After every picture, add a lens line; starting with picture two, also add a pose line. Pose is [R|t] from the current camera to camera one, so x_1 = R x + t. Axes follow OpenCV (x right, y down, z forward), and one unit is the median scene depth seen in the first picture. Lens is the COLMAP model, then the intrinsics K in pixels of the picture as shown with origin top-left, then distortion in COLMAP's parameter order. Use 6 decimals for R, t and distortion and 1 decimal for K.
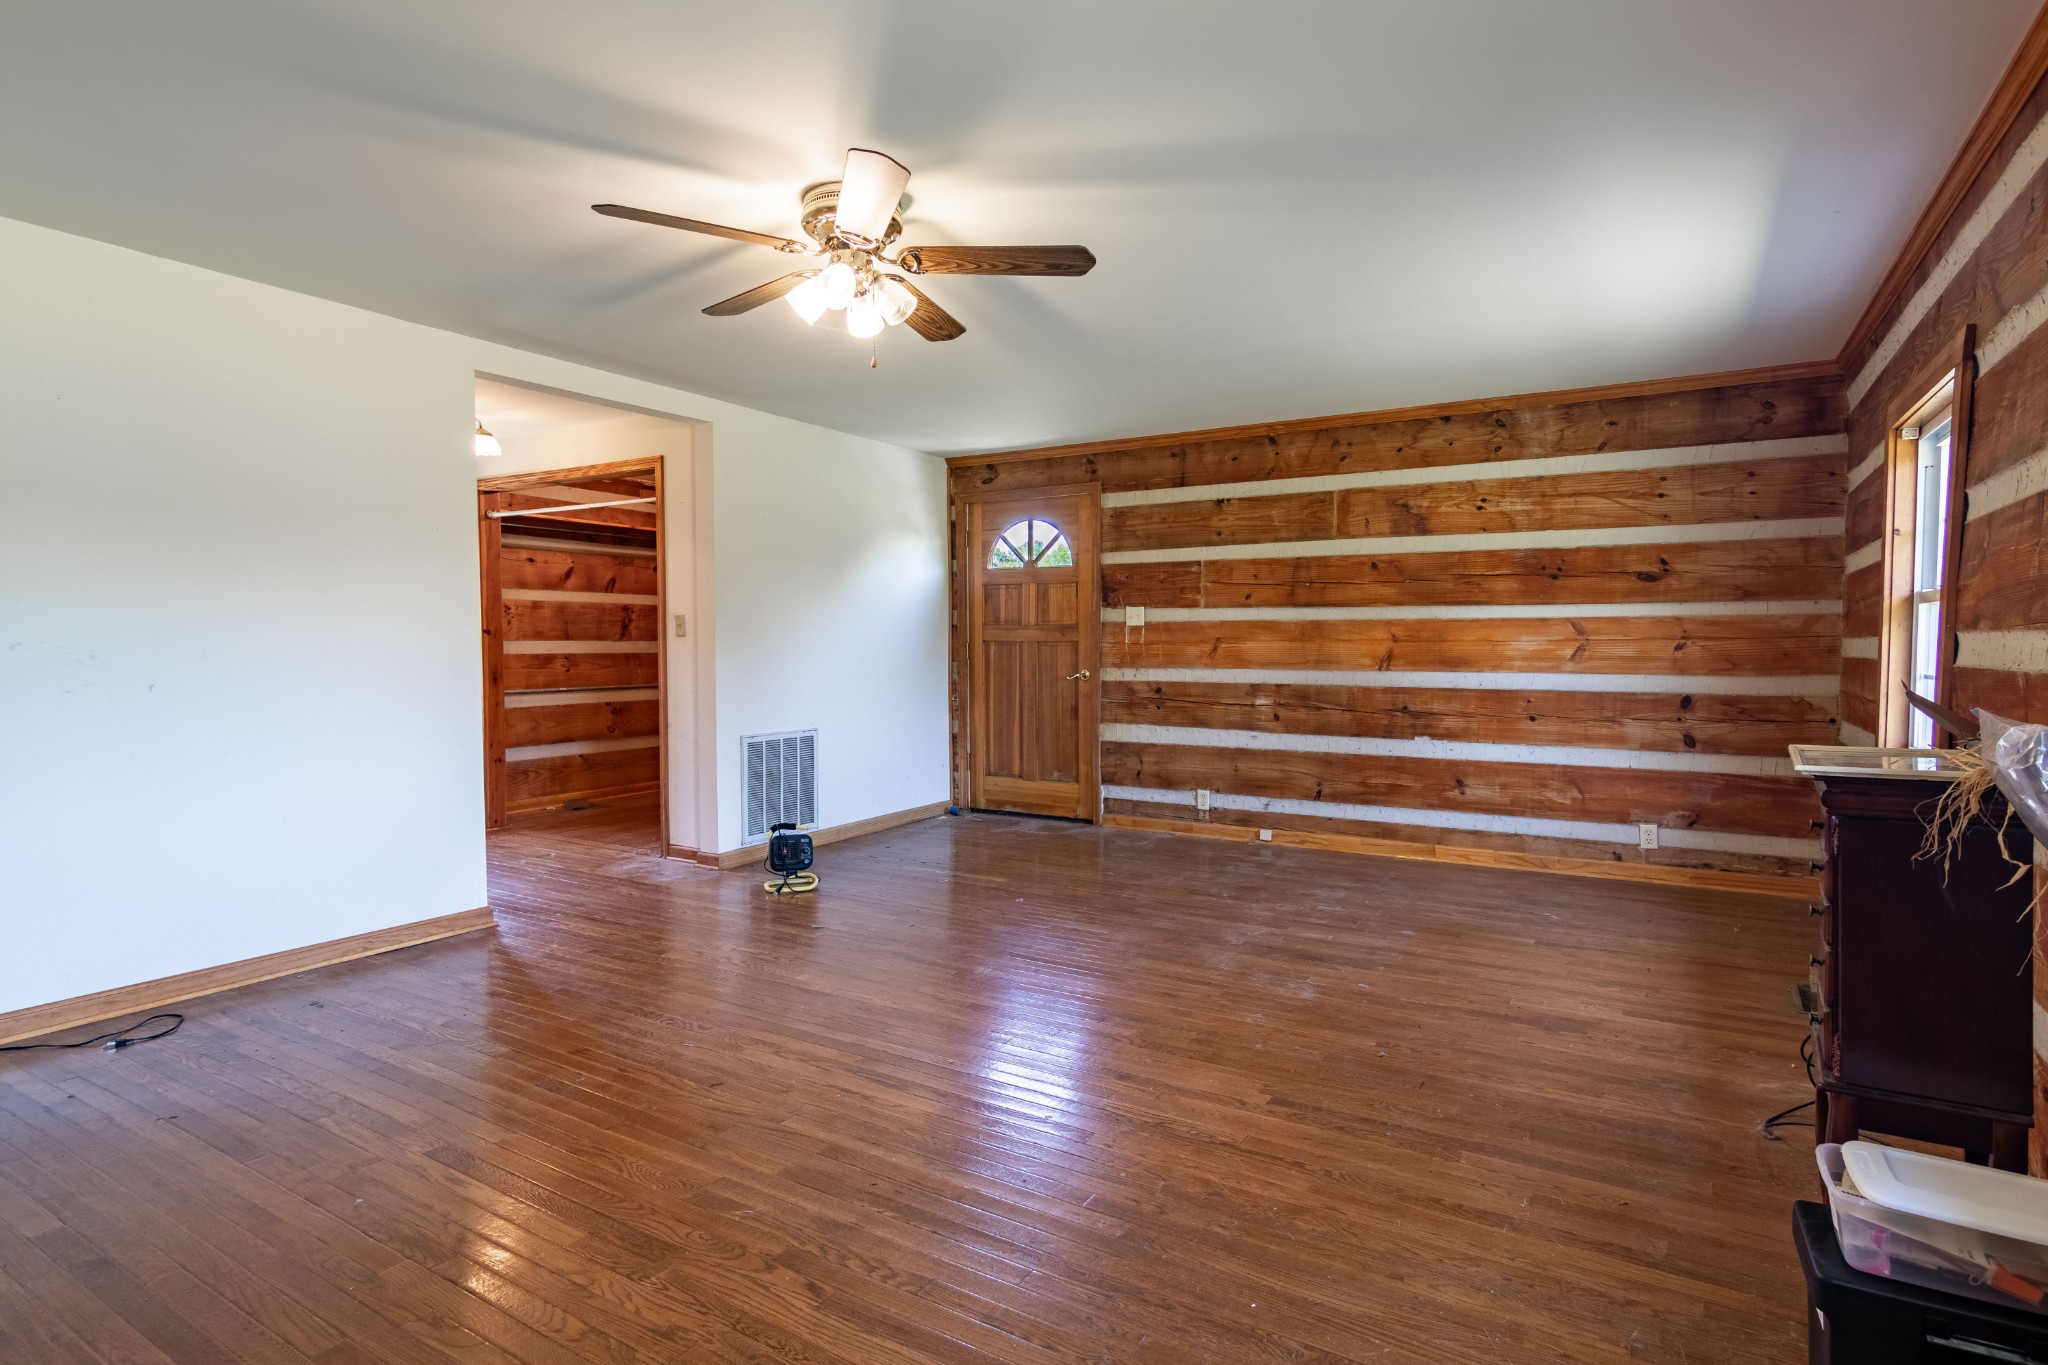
lens RADIAL K [[1045.1, 0, 1030.4], [0, 1045.1, 657.5], [0, 0, 1]] dist [-0.003511, -0.000464]
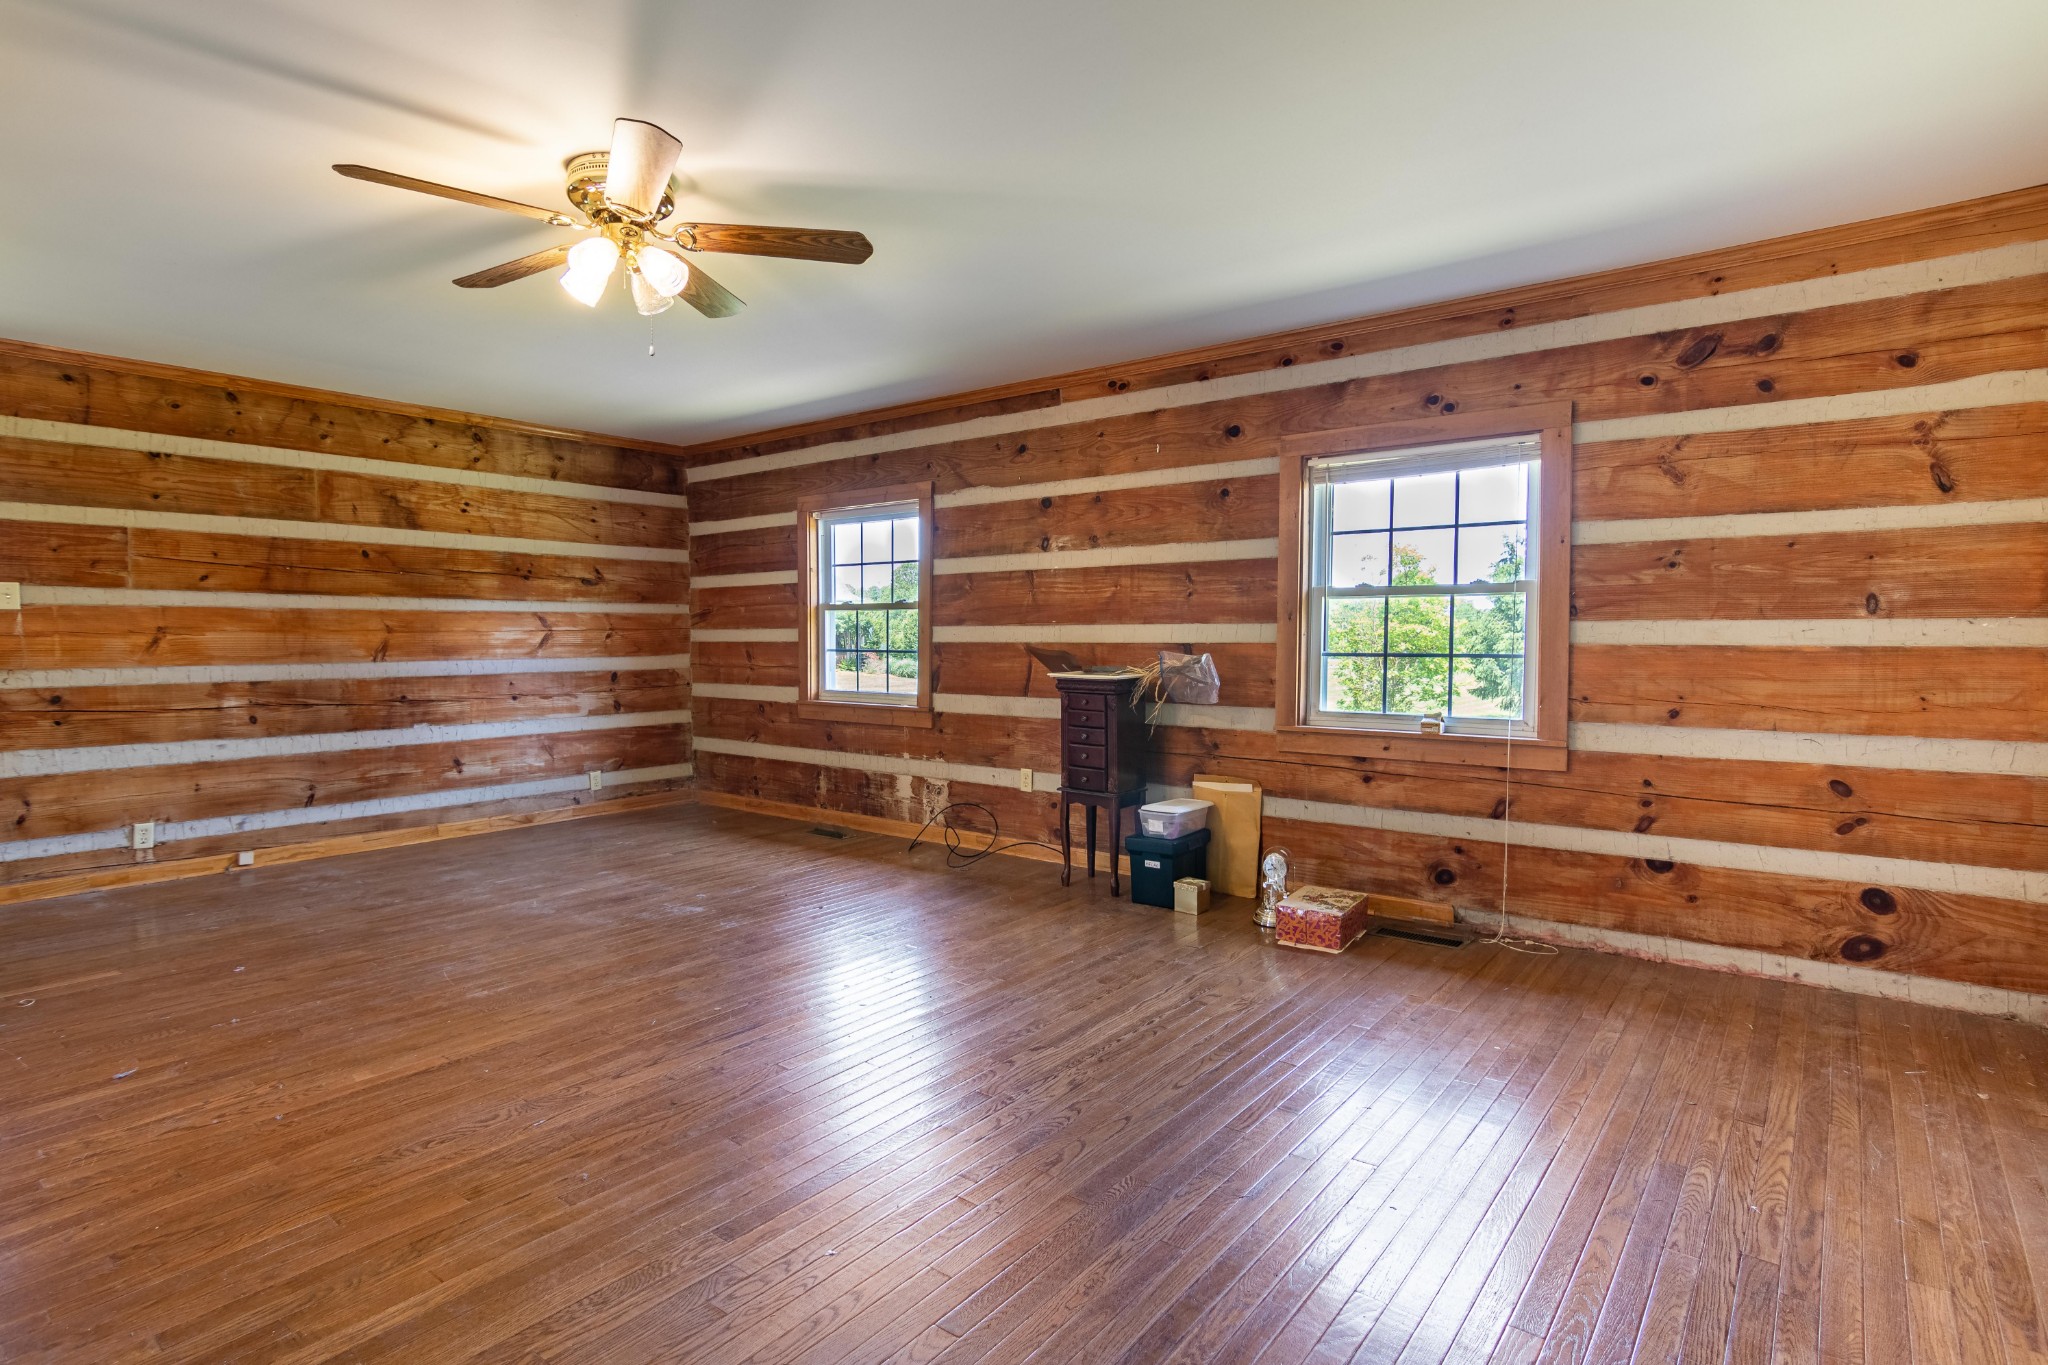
lens RADIAL K [[1045.1, 0, 1030.4], [0, 1045.1, 657.5], [0, 0, 1]] dist [-0.003511, -0.000464]
pose [[0.108680, -0.023676, 0.993795, -0.577182], [0.017604, 0.999605, 0.021889, -0.002058], [-0.993921, 0.015116, 0.109054, 0.278142]]
